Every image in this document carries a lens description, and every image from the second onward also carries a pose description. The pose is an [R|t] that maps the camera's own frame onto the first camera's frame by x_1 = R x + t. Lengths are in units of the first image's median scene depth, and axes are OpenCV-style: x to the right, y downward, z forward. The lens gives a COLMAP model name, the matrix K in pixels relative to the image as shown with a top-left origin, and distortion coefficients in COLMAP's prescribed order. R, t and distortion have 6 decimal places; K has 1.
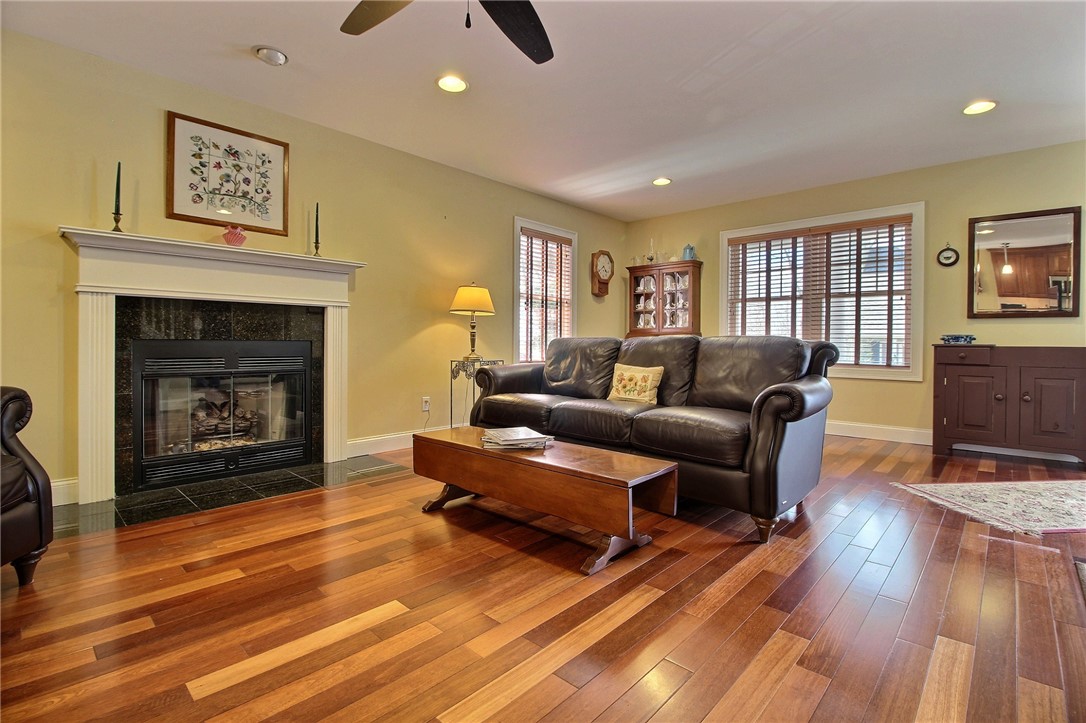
lens RADIAL K [[504.0, 0, 546.4], [0, 504.0, 346.6], [0, 0, 1]] dist [-0.001507, -0.011041]
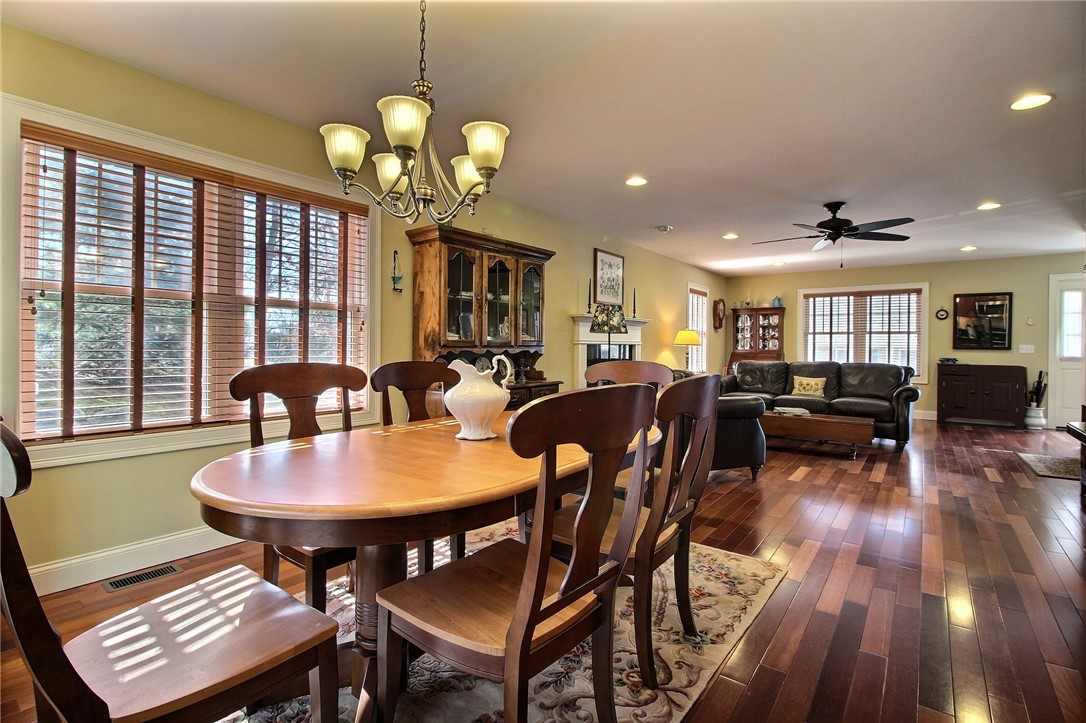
lens RADIAL K [[504.0, 0, 546.4], [0, 504.0, 346.6], [0, 0, 1]] dist [-0.001507, -0.011041]
pose [[0.994764, 0.001016, 0.102193, -1.044372], [-0.000566, 0.999990, -0.004441, -0.072374], [-0.102196, 0.004360, 0.994755, -0.843849]]
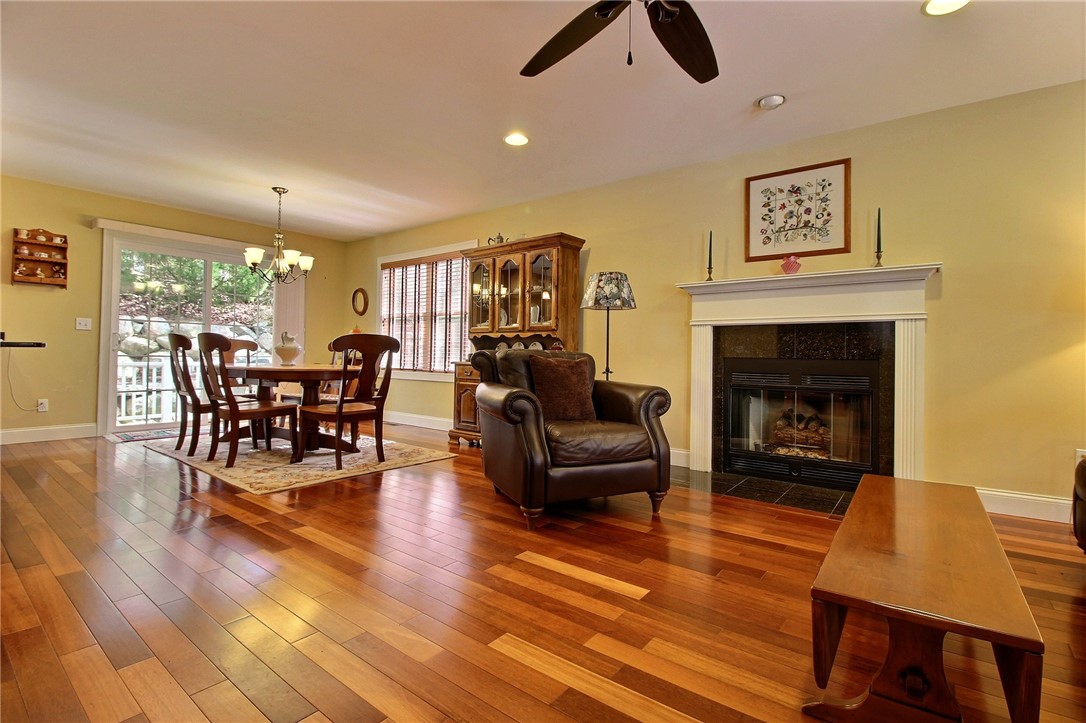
lens RADIAL K [[504.0, 0, 546.4], [0, 504.0, 346.6], [0, 0, 1]] dist [-0.001507, -0.011041]
pose [[0.092756, -0.022567, -0.995433, 0.423289], [-0.021174, 0.999472, -0.024632, -0.000301], [0.995464, 0.023363, 0.092229, 0.351457]]
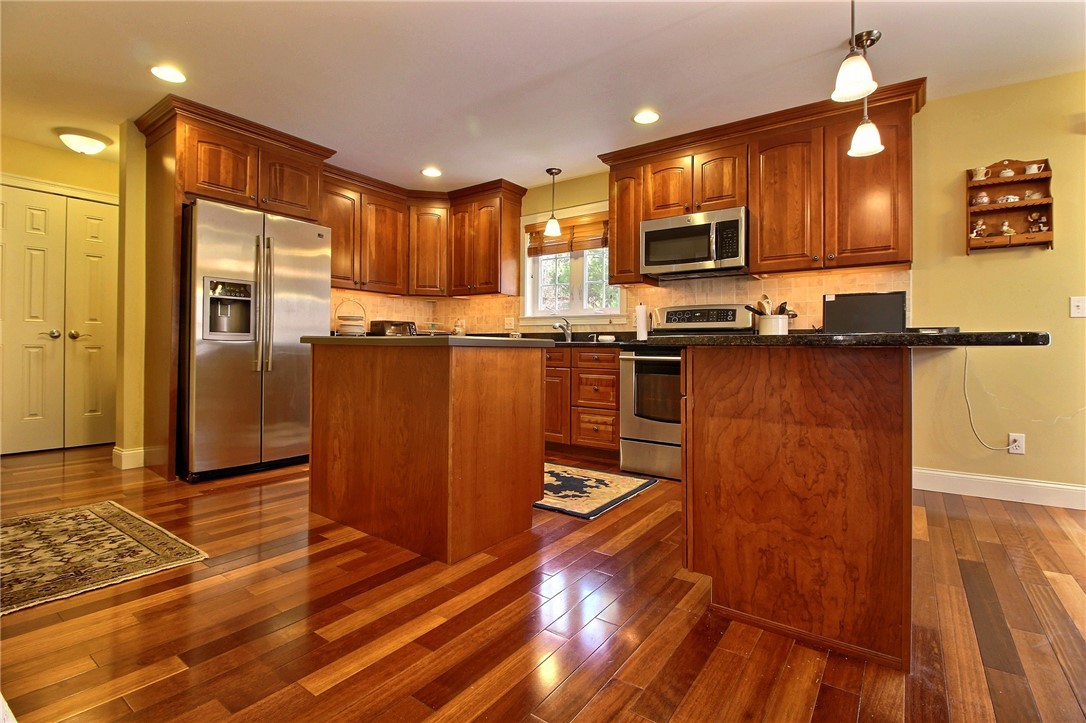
lens RADIAL K [[504.0, 0, 546.4], [0, 504.0, 346.6], [0, 0, 1]] dist [-0.001507, -0.011041]
pose [[-0.990857, -0.016323, -0.133923, -0.200223], [-0.017147, 0.999840, 0.005007, 0.002863], [0.133820, 0.007258, -0.990979, -0.199914]]
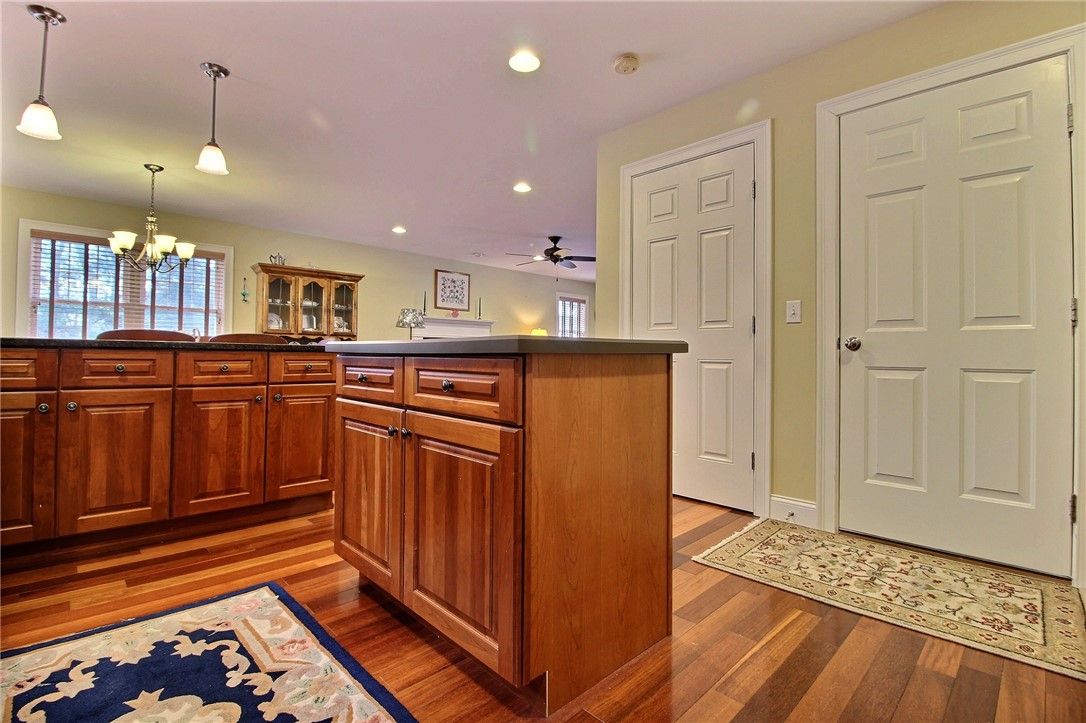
lens RADIAL K [[504.0, 0, 546.4], [0, 504.0, 346.6], [0, 0, 1]] dist [-0.001507, -0.011041]
pose [[0.999162, 0.003817, -0.040762, -0.033275], [-0.004818, 0.999688, -0.024491, 0.014325], [0.040656, 0.024666, 0.998869, -1.568489]]
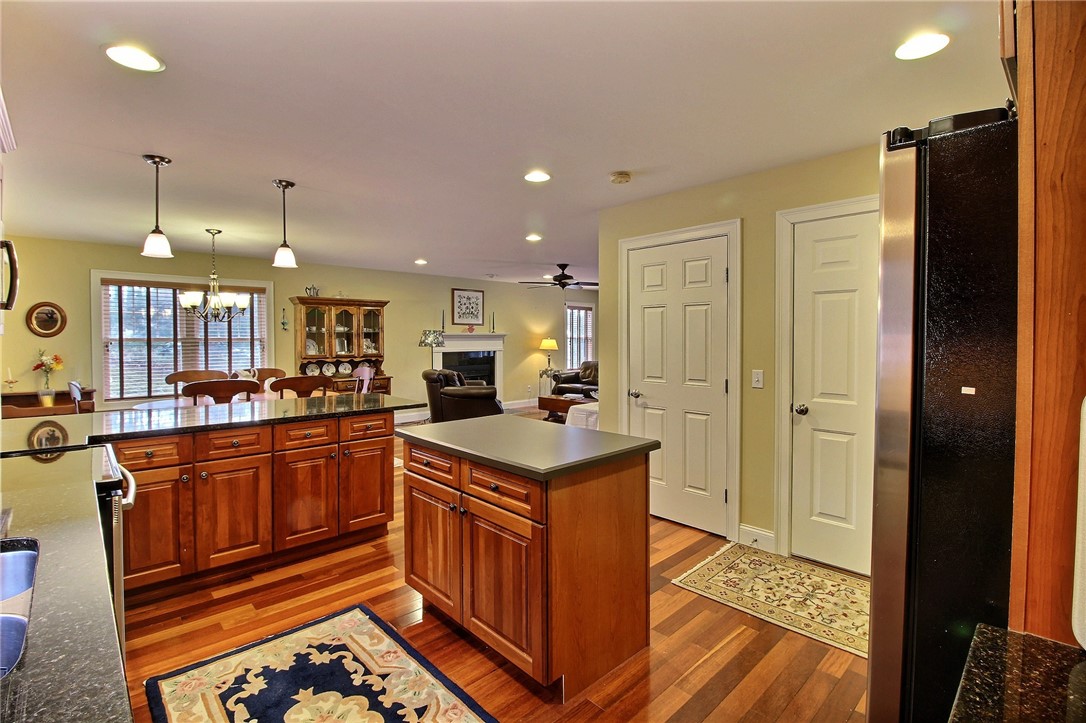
lens RADIAL K [[503.3, 0, 545.9], [0, 503.3, 348.1], [0, 0, 1]] dist [0.001420, -0.011245]
pose [[0.998267, -0.006826, -0.058442, -0.030539], [0.007641, 0.999876, 0.013735, -0.142314], [0.058341, -0.014158, 0.998196, -1.768306]]
